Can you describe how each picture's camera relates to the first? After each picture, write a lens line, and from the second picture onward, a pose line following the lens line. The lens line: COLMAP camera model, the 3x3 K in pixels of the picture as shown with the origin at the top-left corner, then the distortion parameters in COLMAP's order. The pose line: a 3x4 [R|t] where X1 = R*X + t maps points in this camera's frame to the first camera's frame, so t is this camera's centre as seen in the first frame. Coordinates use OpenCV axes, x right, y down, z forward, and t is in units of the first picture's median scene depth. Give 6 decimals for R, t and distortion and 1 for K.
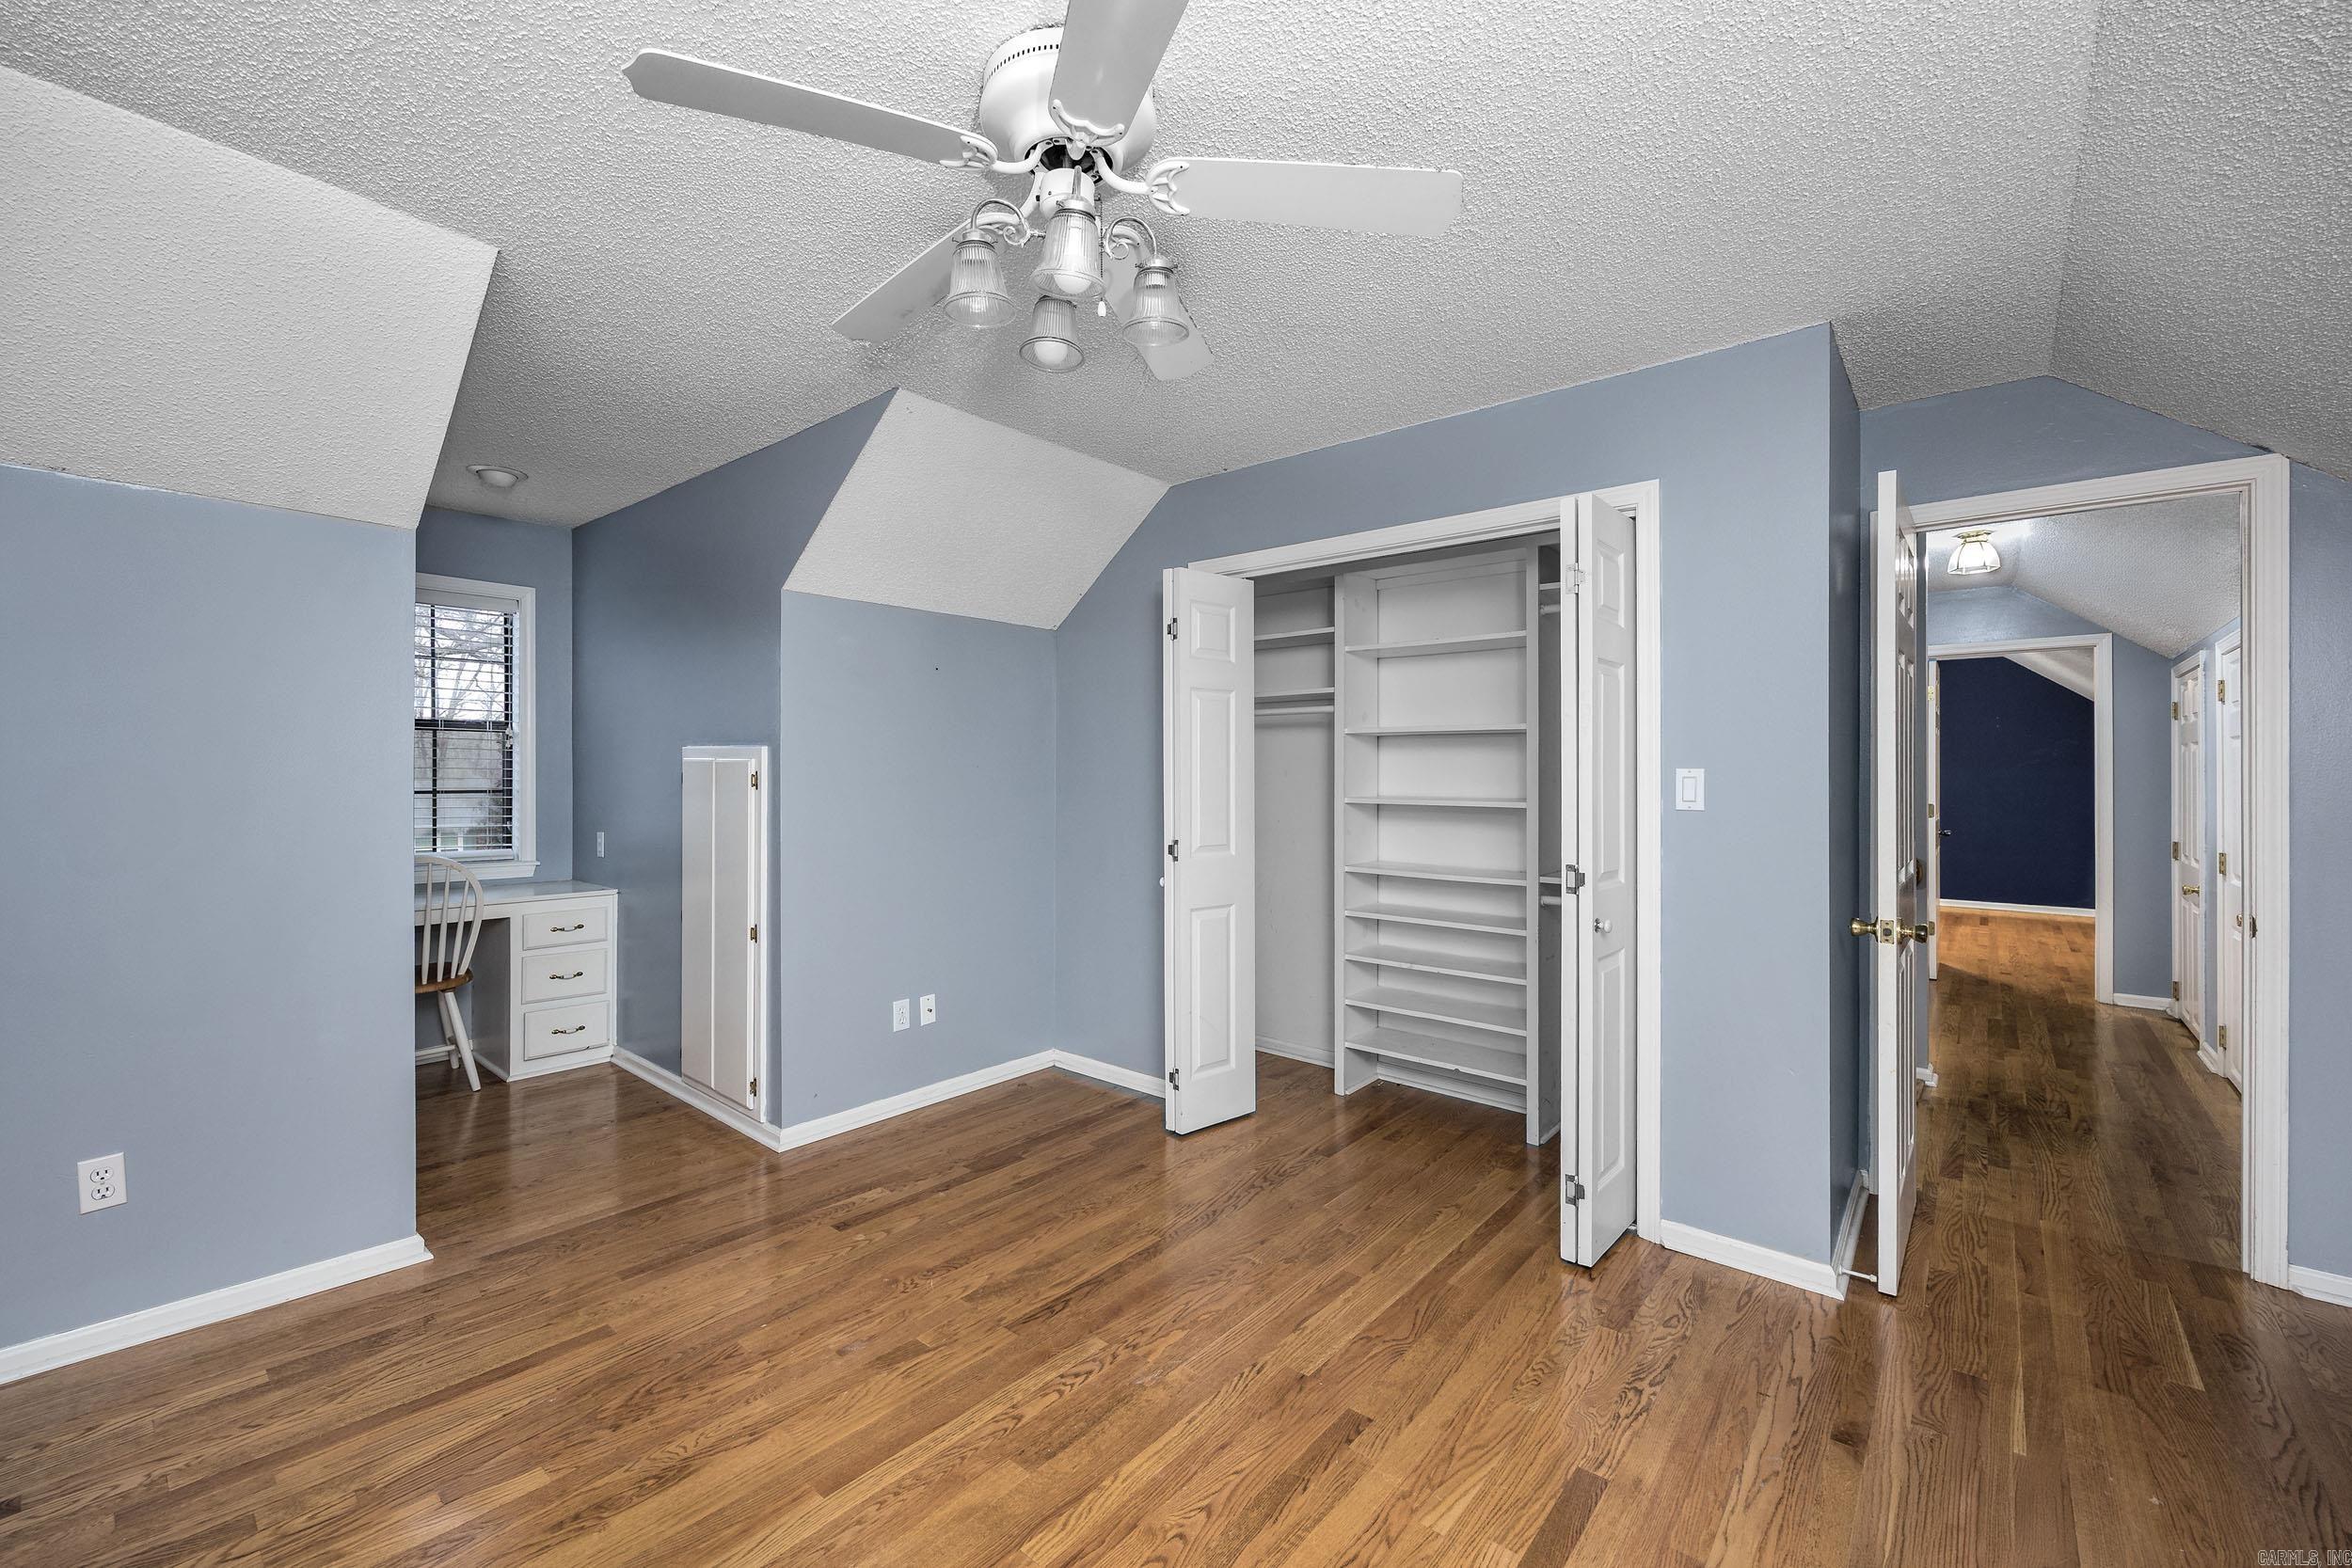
lens RADIAL K [[959.4, 0, 1131.0], [0, 959.4, 778.7], [0, 0, 1]] dist [0.014356, 0.000088]
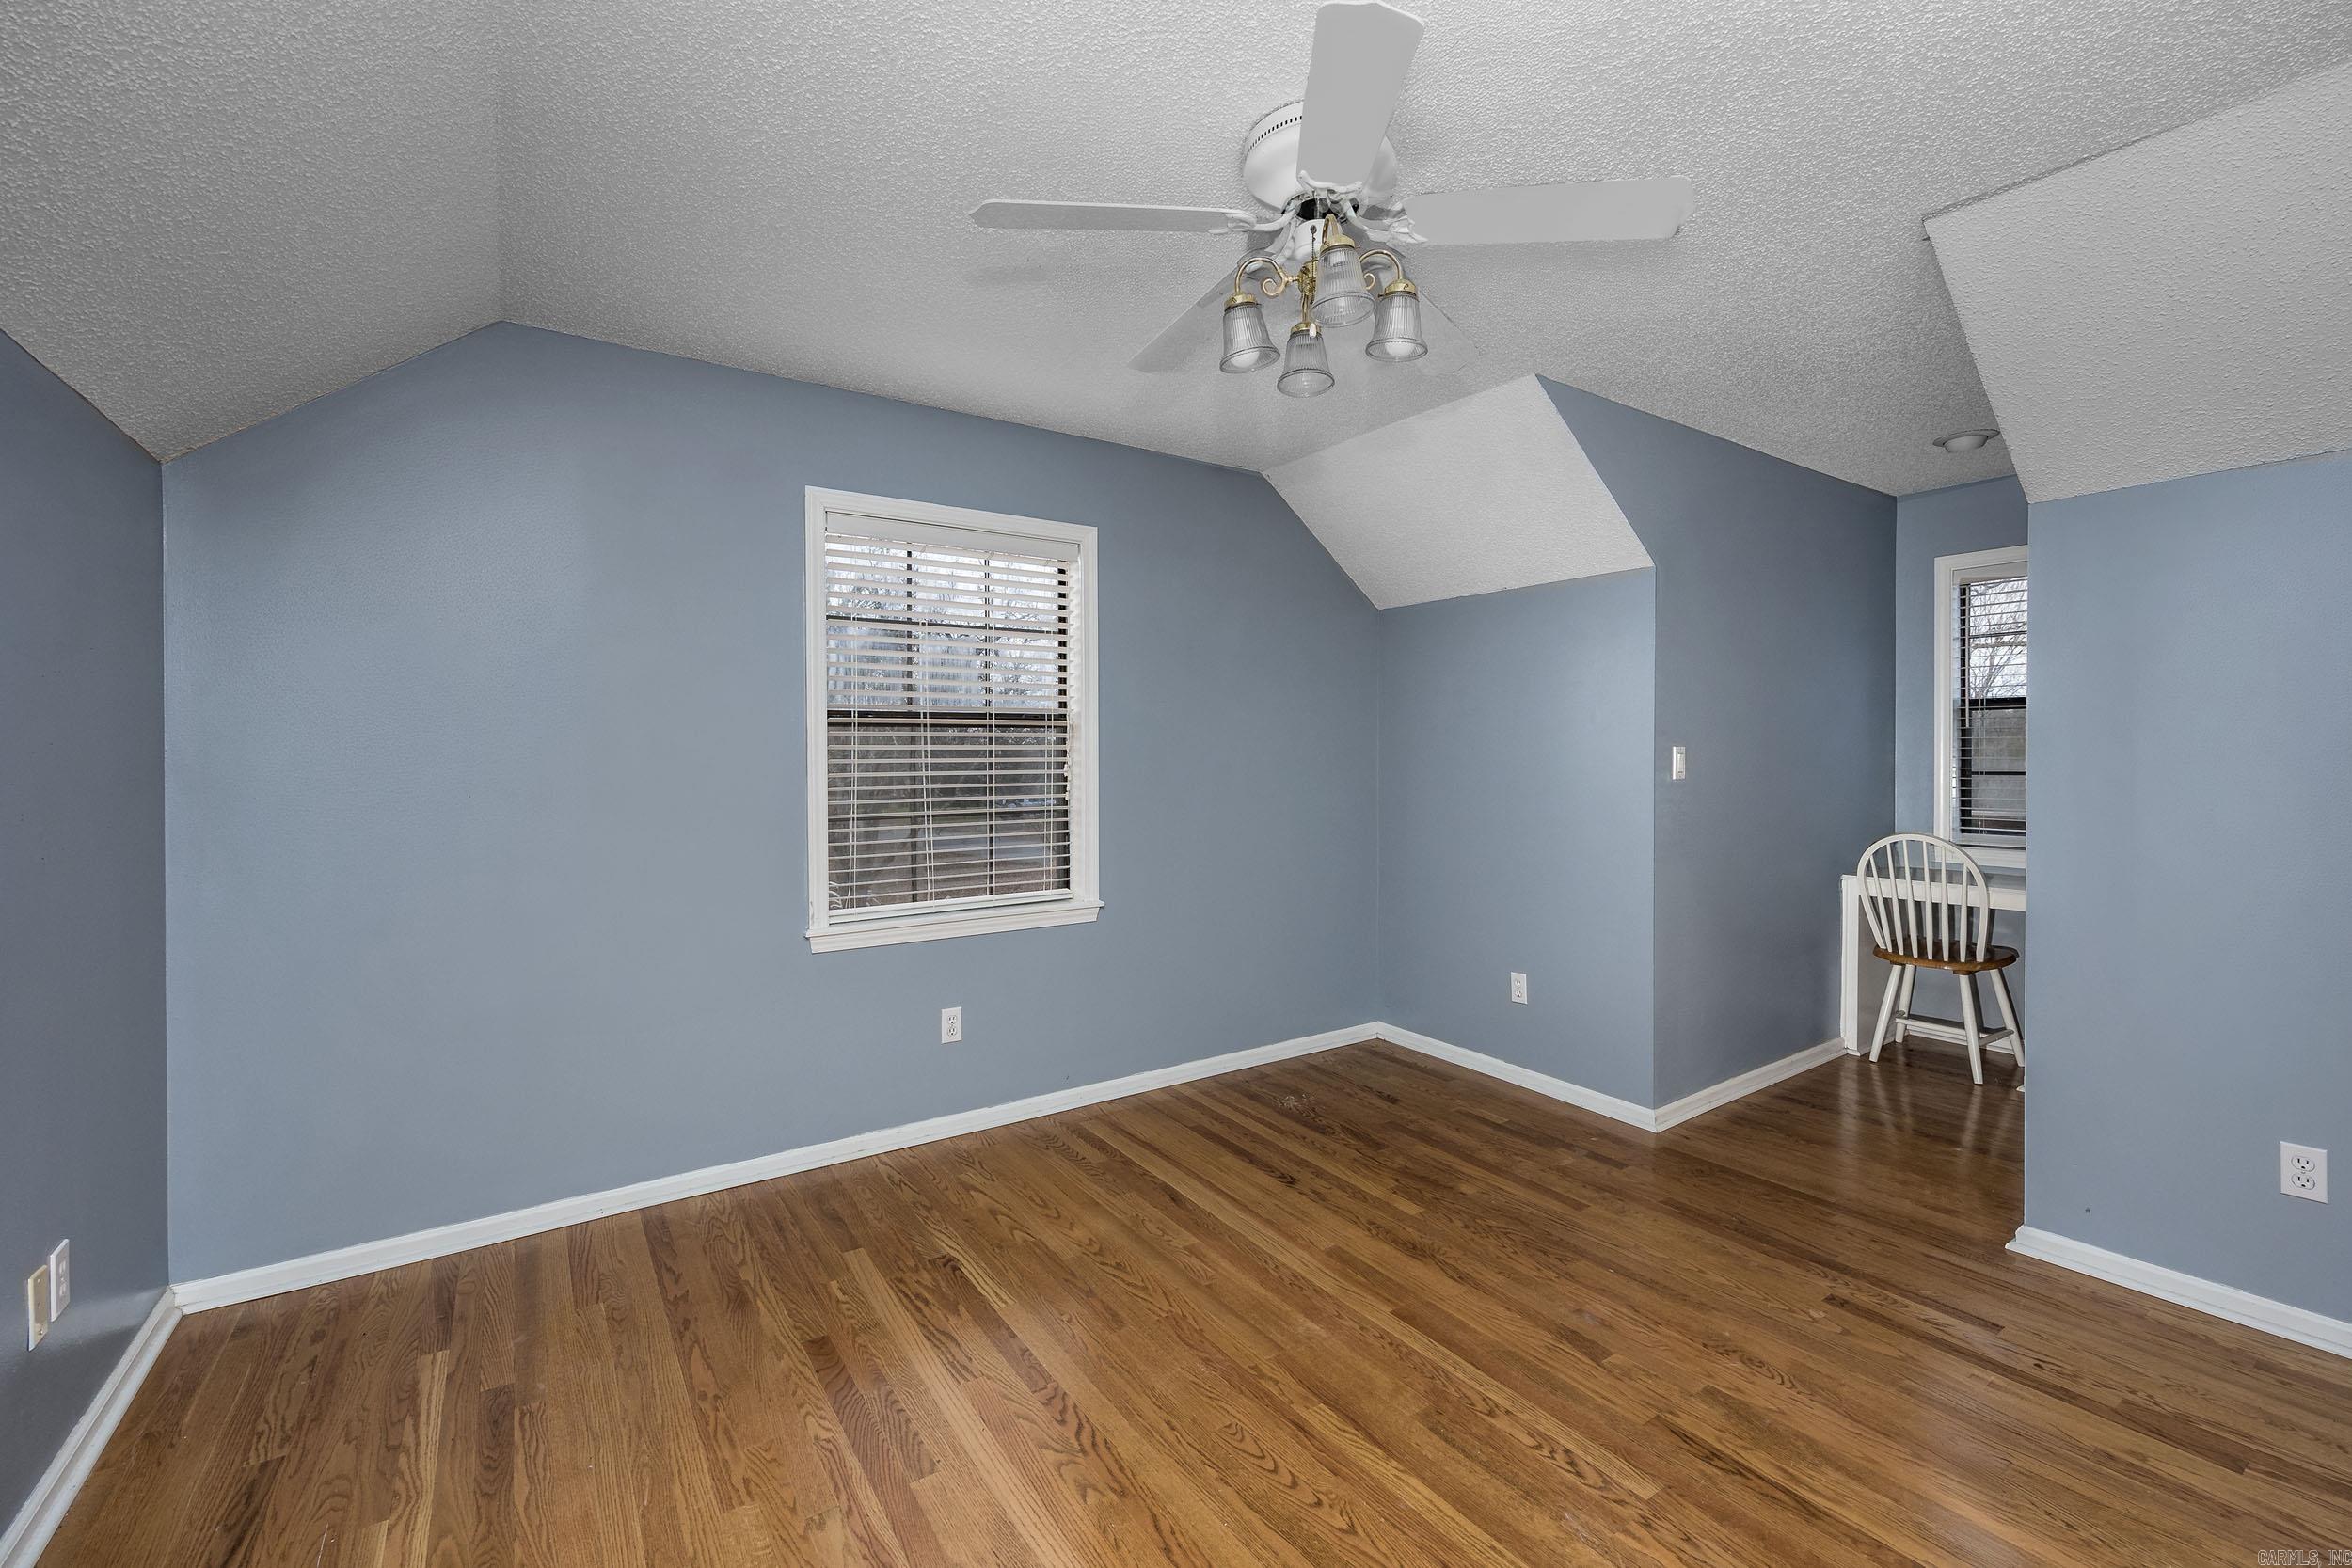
lens RADIAL K [[970.7, 0, 1176.0], [0, 970.7, 768.4], [0, 0, 1]] dist [0.000092, 0.000047]
pose [[-0.246452, -0.000563, -0.969155, 0.788361], [-0.001791, 0.999998, -0.000126, 0.017943], [0.969153, 0.001705, -0.246453, 0.820699]]
